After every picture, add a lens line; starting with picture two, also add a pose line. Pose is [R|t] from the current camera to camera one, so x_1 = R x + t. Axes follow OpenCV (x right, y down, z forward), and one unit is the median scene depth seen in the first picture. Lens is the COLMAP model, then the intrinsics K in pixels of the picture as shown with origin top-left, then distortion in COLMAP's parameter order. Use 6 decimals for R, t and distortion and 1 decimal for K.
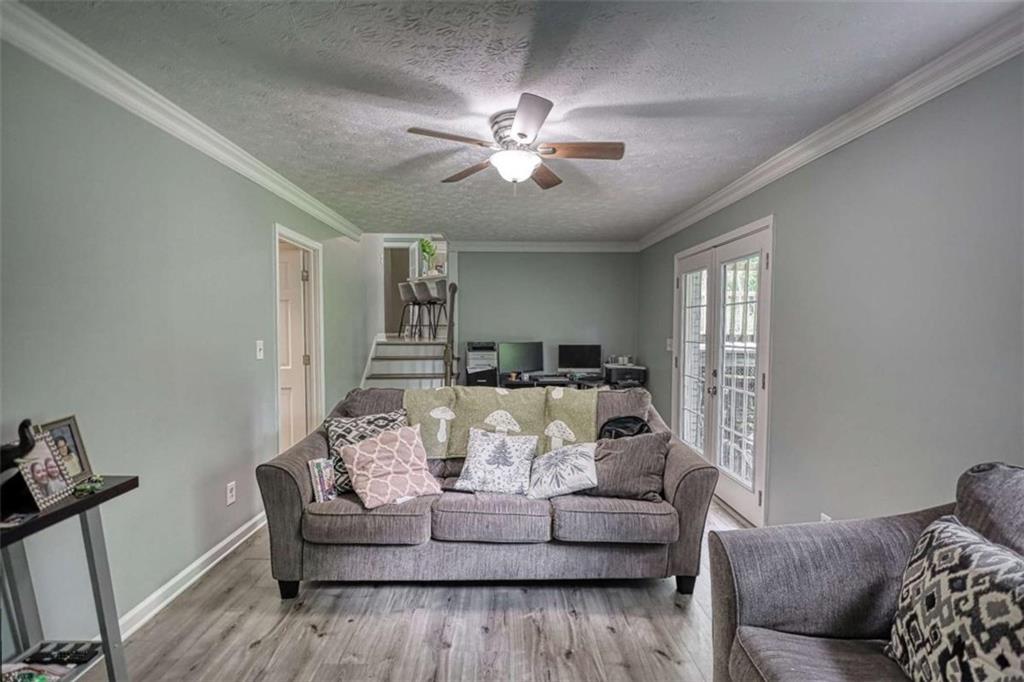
lens RADIAL K [[477.9, 0, 513.5], [0, 477.9, 349.8], [0, 0, 1]] dist [0.001012, 0.000449]
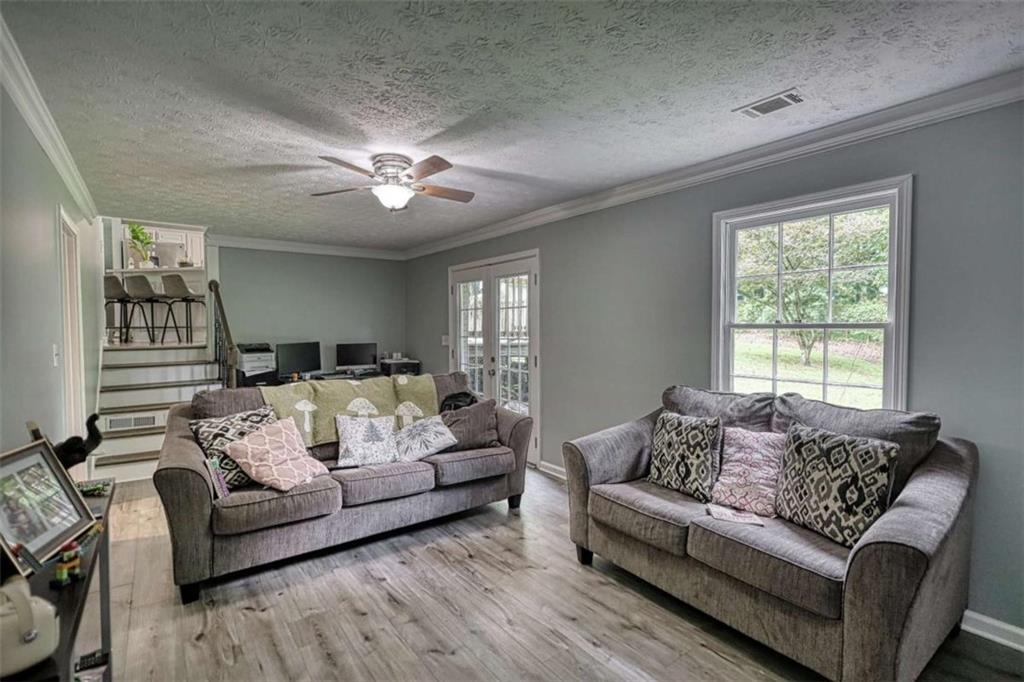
lens RADIAL K [[478.7, 0, 514.4], [0, 478.7, 344.1], [0, 0, 1]] dist [0.000659, -0.000050]
pose [[0.815162, -0.029898, 0.578461, -0.461872], [0.038475, 0.999256, -0.002572, 0.017722], [-0.577954, 0.024353, 0.815706, -0.190022]]
